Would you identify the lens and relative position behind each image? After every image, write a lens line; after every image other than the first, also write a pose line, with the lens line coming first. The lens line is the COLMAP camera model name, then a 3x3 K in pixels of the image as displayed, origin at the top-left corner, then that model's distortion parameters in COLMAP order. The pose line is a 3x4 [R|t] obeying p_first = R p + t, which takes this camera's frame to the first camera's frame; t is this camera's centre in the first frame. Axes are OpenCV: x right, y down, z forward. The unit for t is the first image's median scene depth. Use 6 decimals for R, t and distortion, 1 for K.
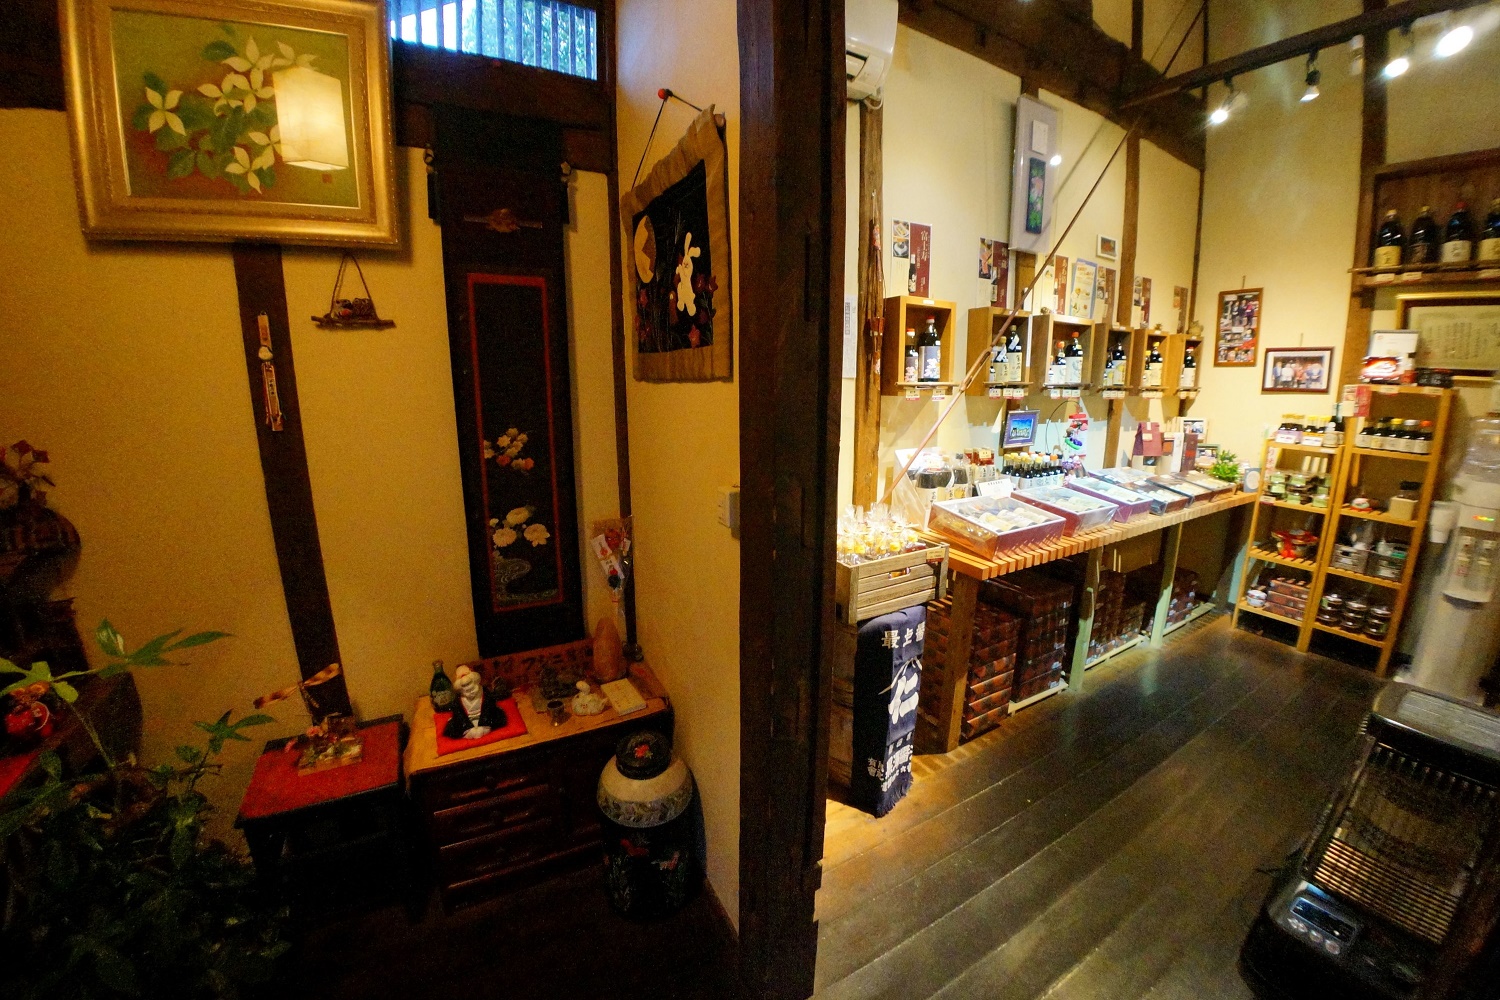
lens RADIAL K [[570.0, 0, 750.0], [0, 570.0, 500.0], [0, 0, 1]] dist [-0.085197, 0.006489]
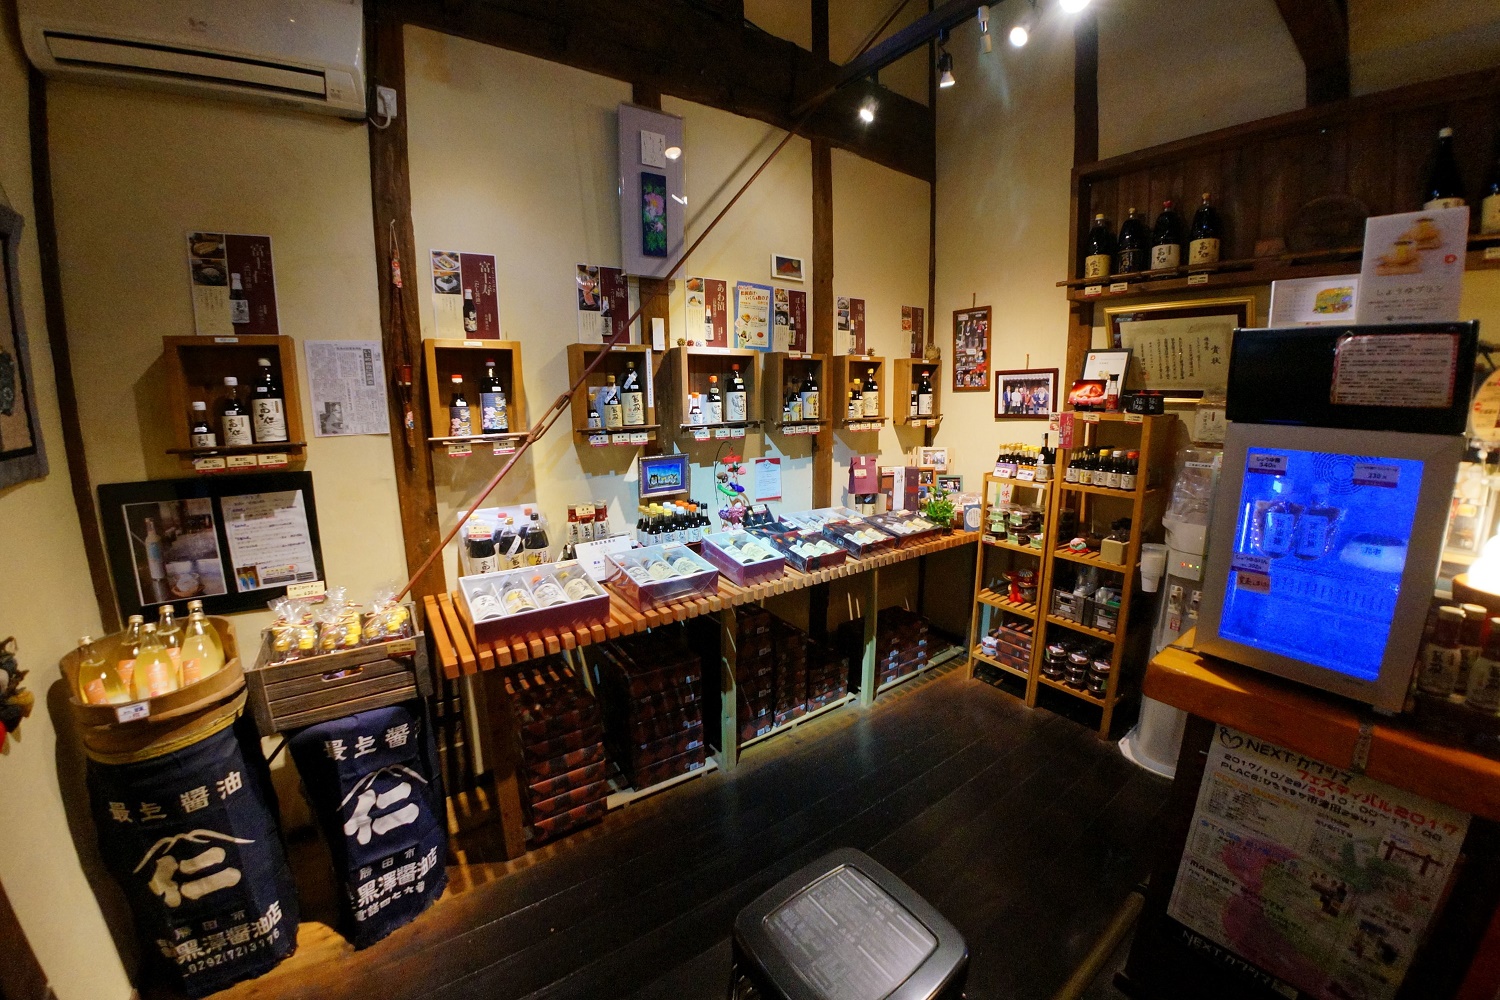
lens RADIAL K [[570.0, 0, 750.0], [0, 570.0, 500.0], [0, 0, 1]] dist [-0.085197, 0.006489]
pose [[0.995104, -0.025499, 0.095487, 0.534935], [0.027785, 0.999356, -0.022688, -0.063796], [-0.094847, 0.025230, 0.995172, 0.084581]]
